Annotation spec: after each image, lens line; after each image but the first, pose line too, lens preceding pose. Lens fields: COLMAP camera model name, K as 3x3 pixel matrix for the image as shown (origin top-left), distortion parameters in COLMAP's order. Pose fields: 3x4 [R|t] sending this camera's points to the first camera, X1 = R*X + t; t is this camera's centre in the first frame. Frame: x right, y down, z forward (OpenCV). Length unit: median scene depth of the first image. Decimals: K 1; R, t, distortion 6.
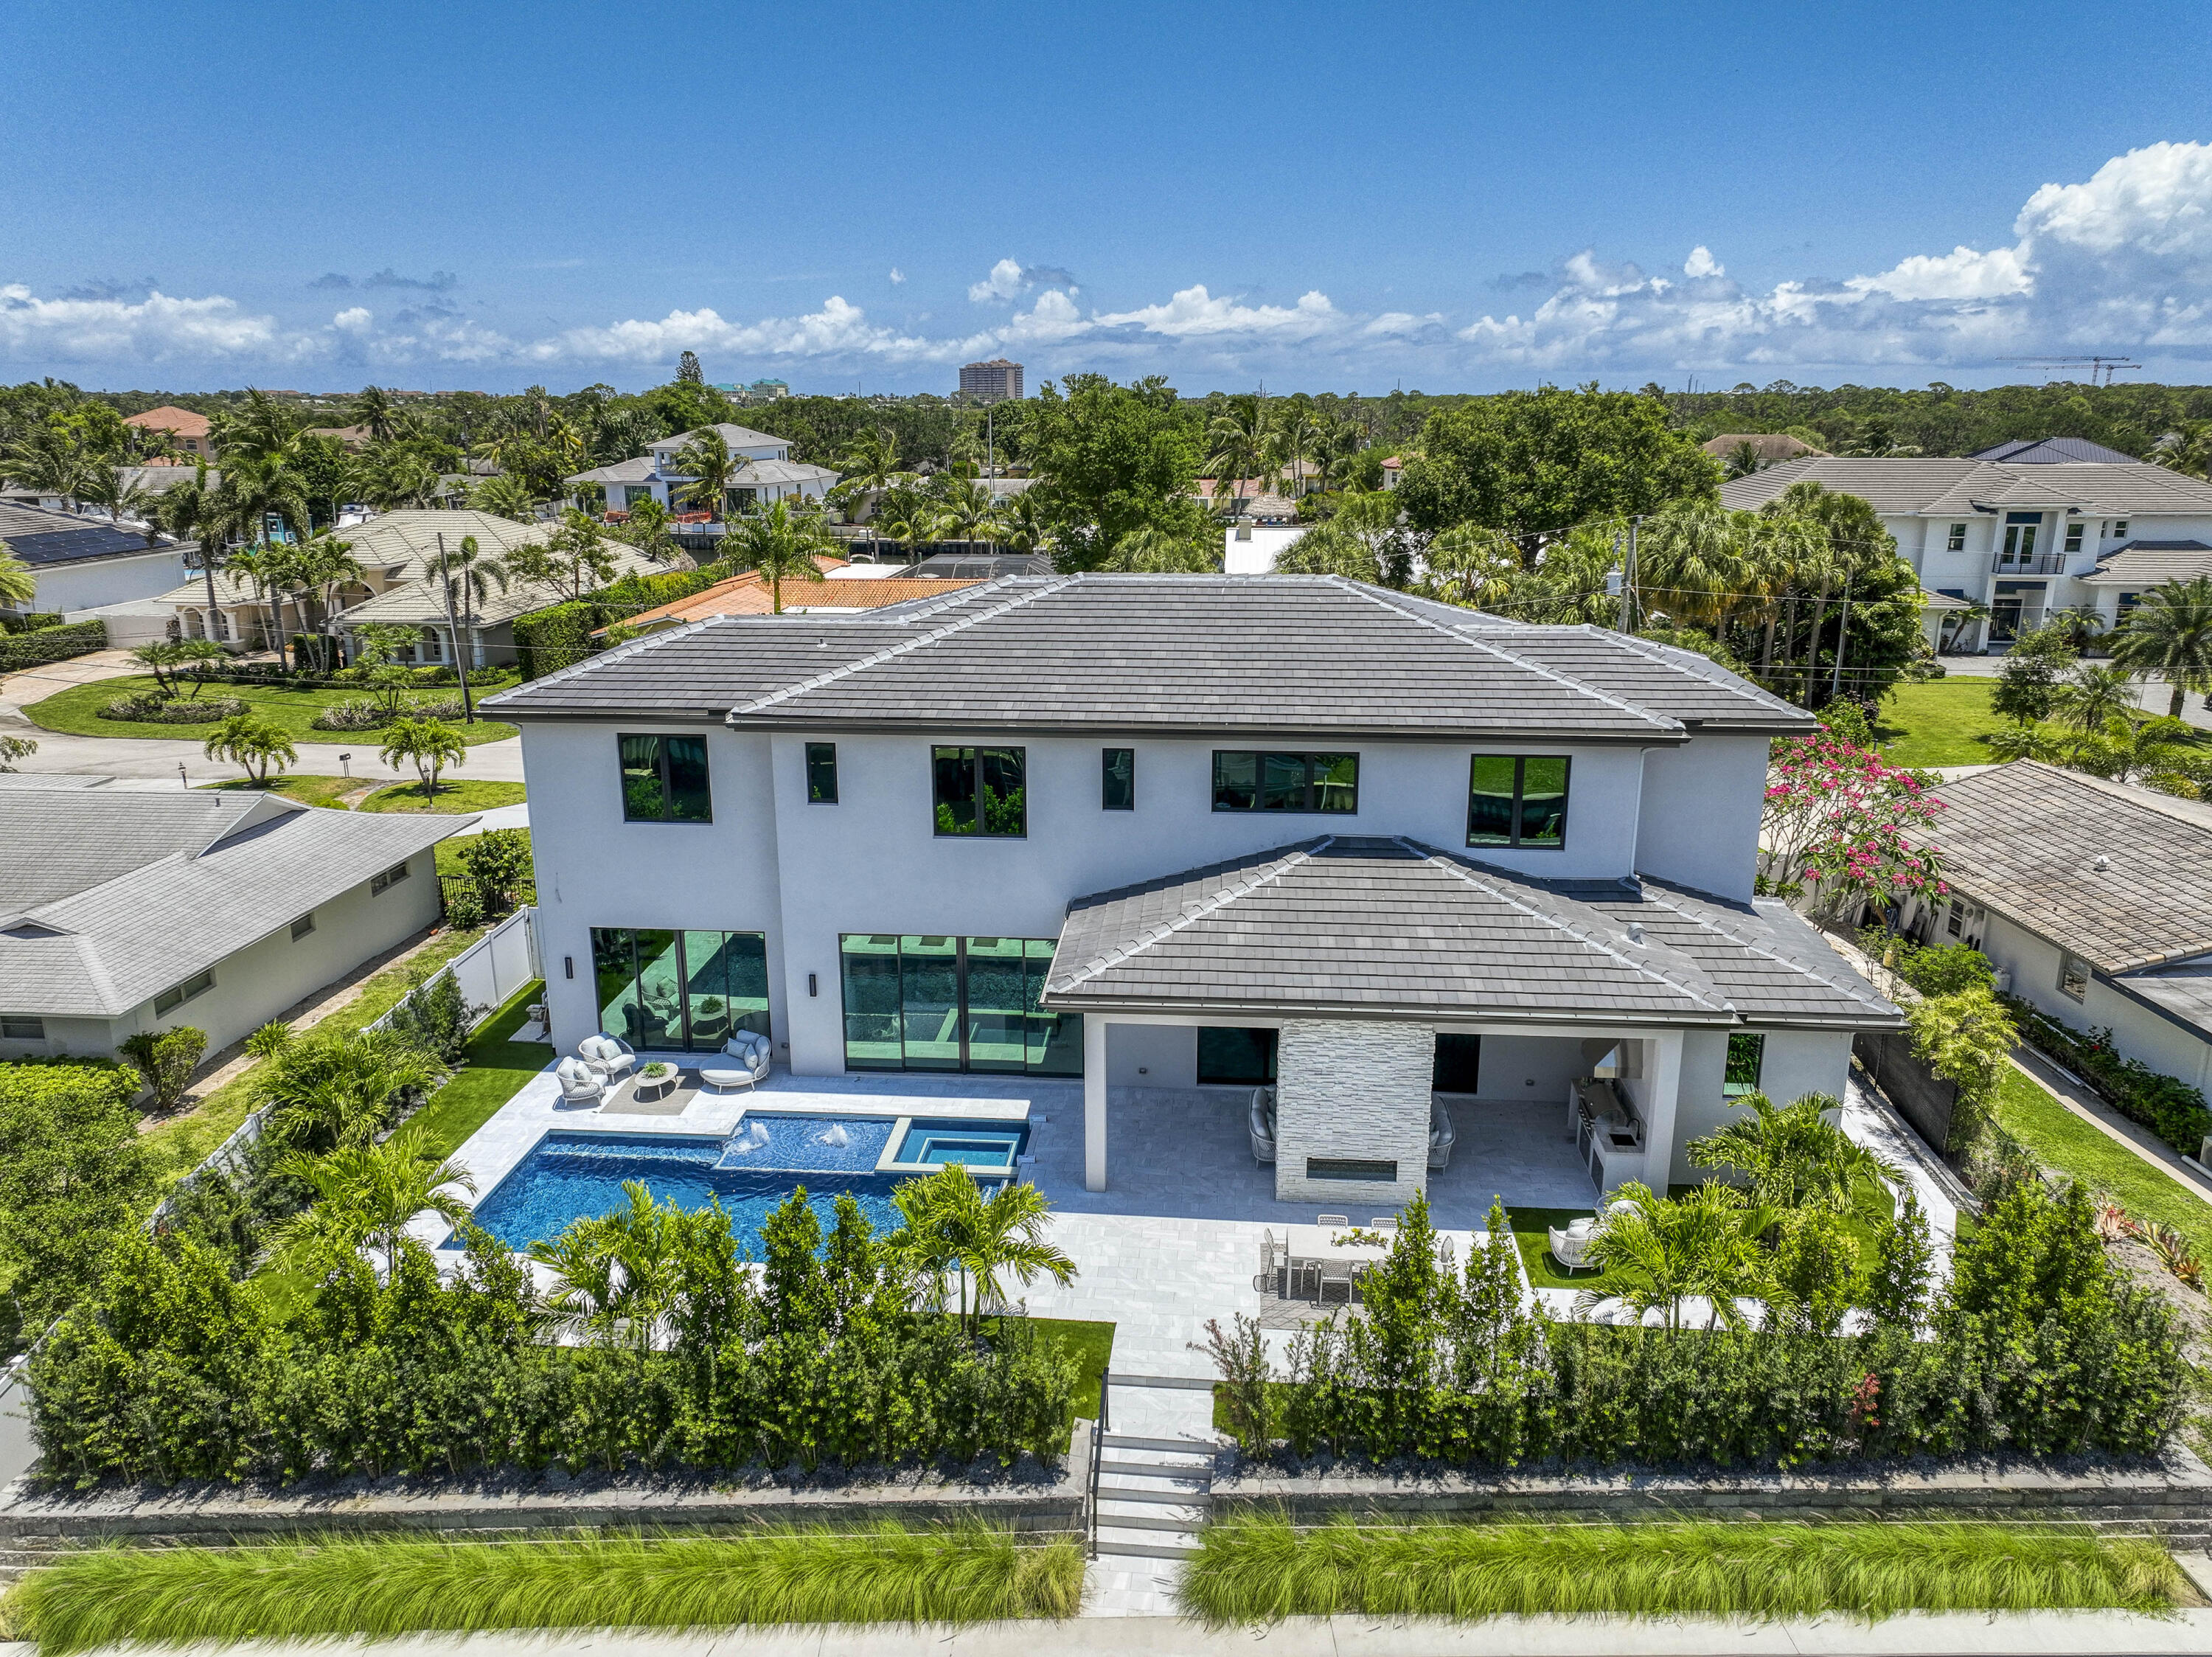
lens RADIAL K [[1571.0, 0, 1106.0], [0, 1571.0, 828.5], [0, 0, 1]] dist [-0.016628, 0.049342]
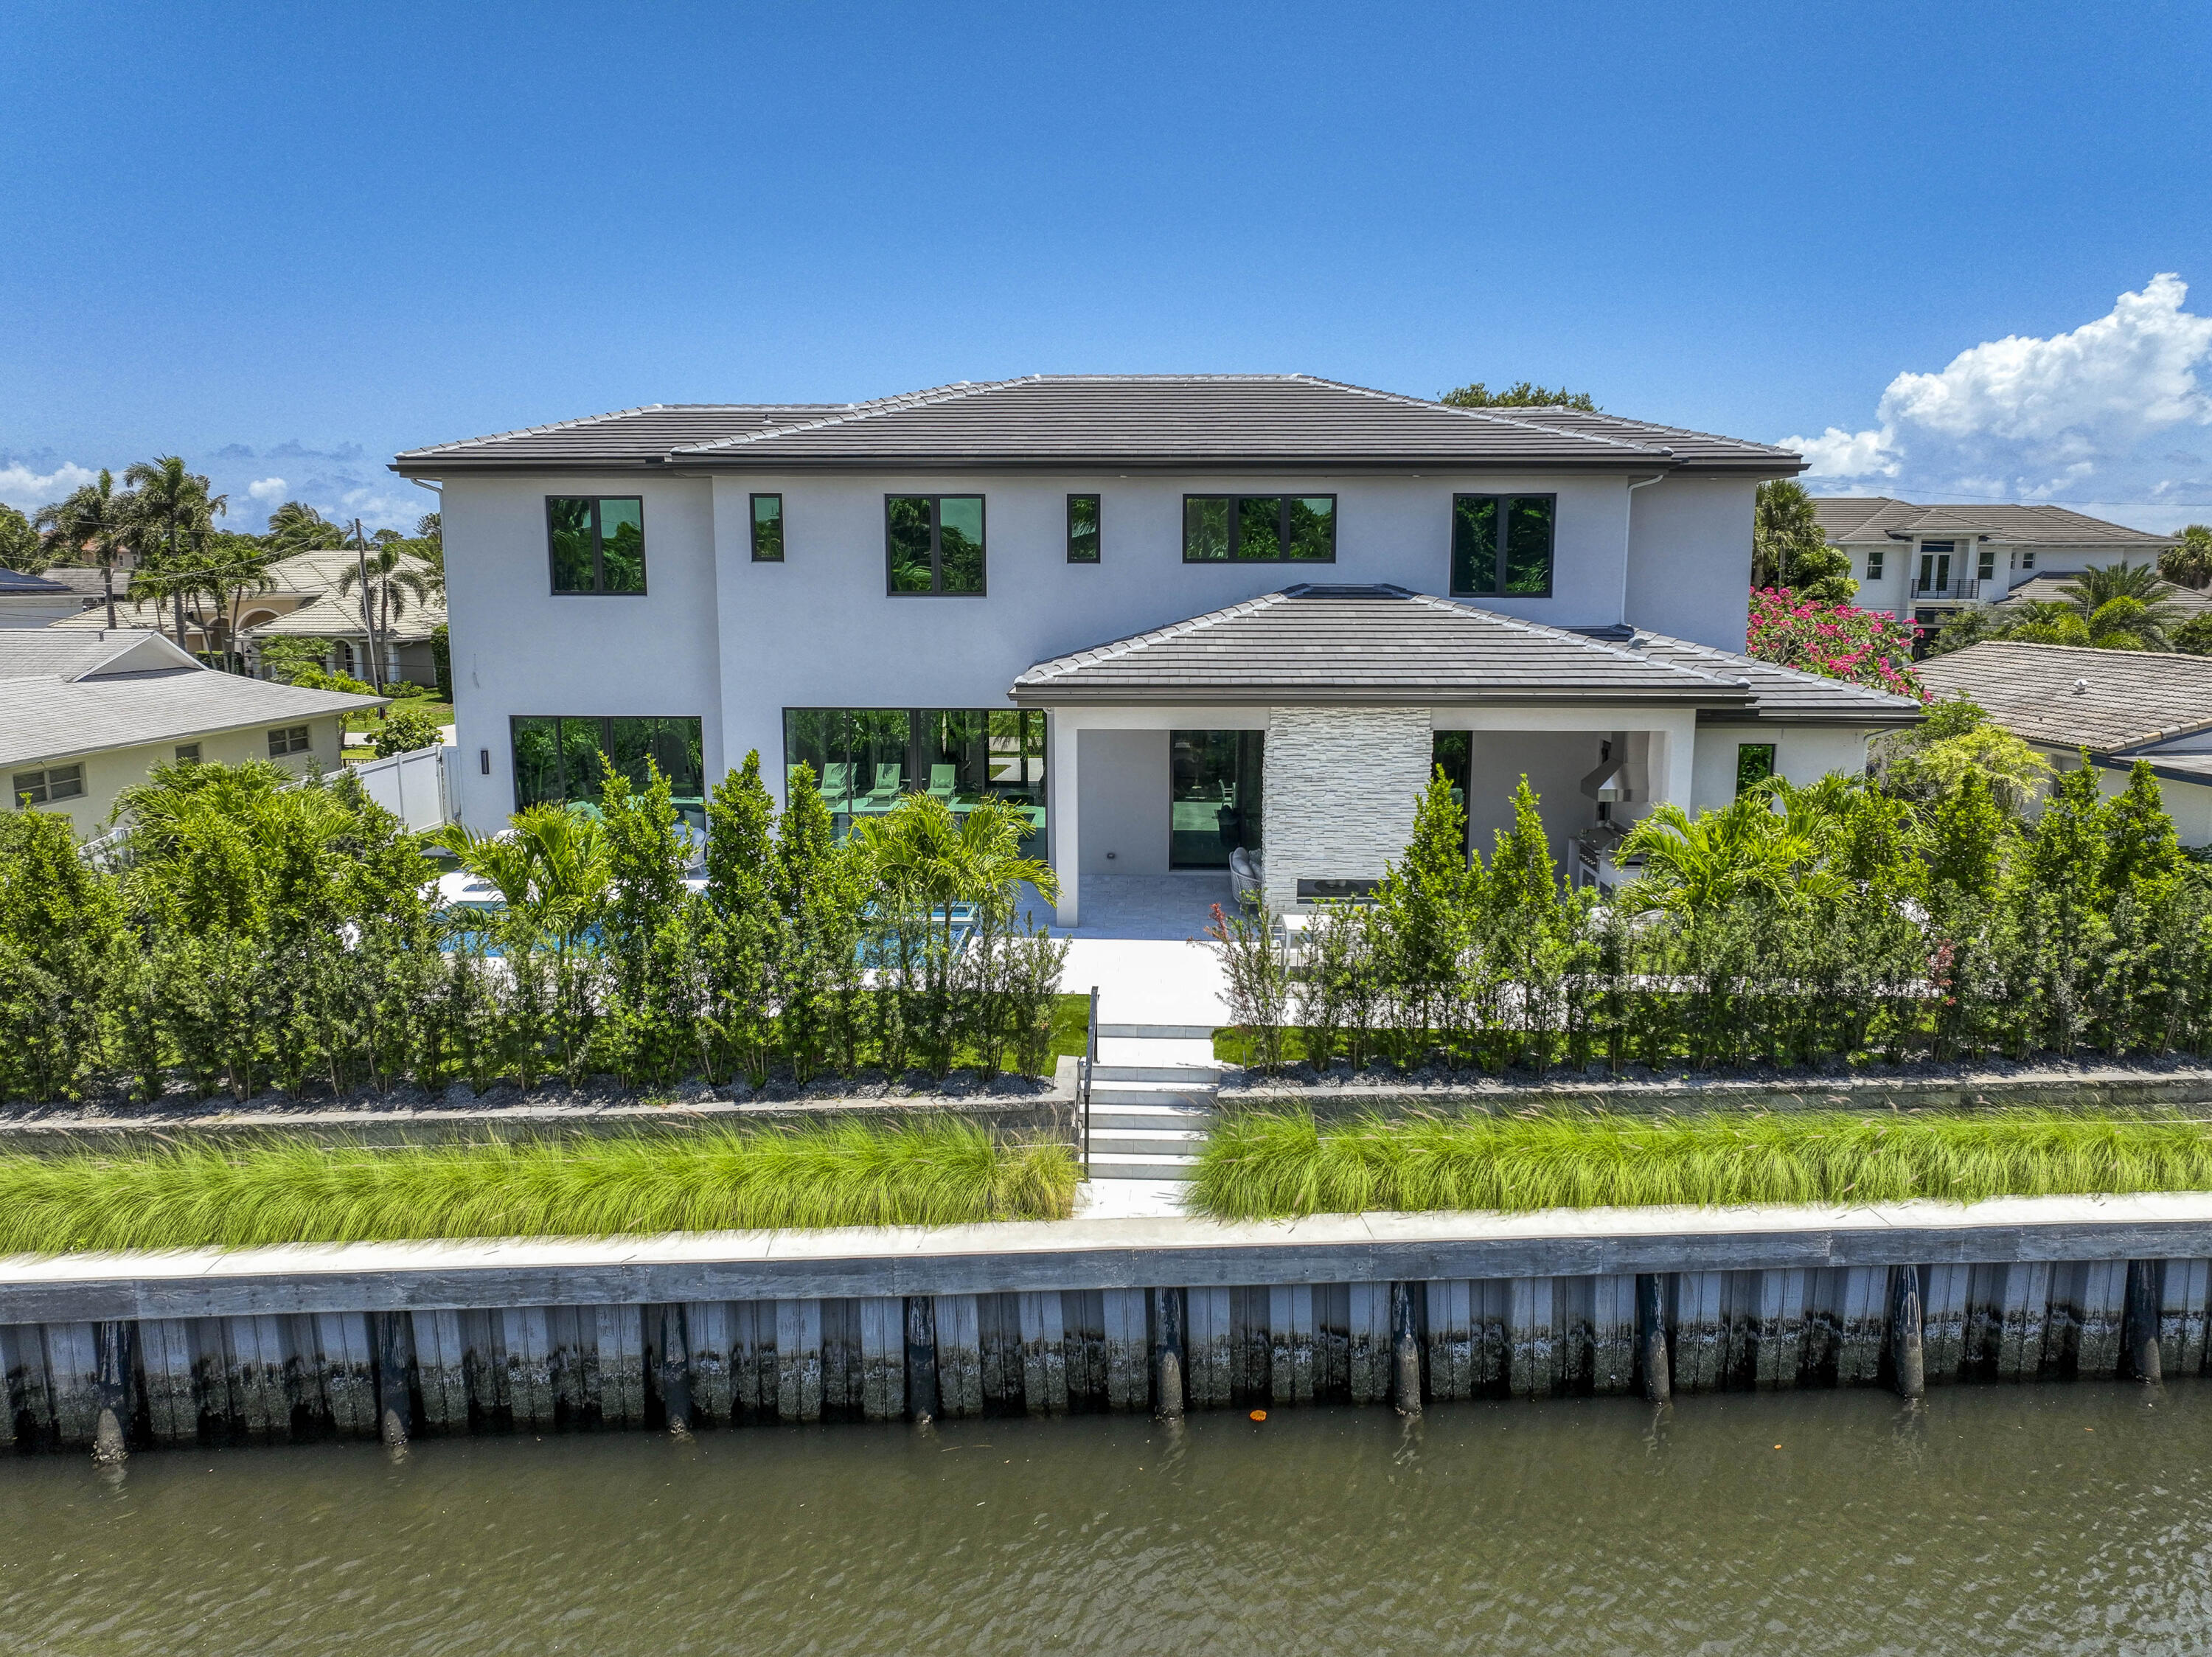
lens RADIAL K [[1571.0, 0, 1106.0], [0, 1571.0, 828.5], [0, 0, 1]] dist [-0.016628, 0.049342]
pose [[0.998775, -0.004726, 0.049255, -0.037730], [0.009908, 0.994371, -0.105495, 0.357932], [-0.048480, 0.105853, 0.993199, 0.113927]]
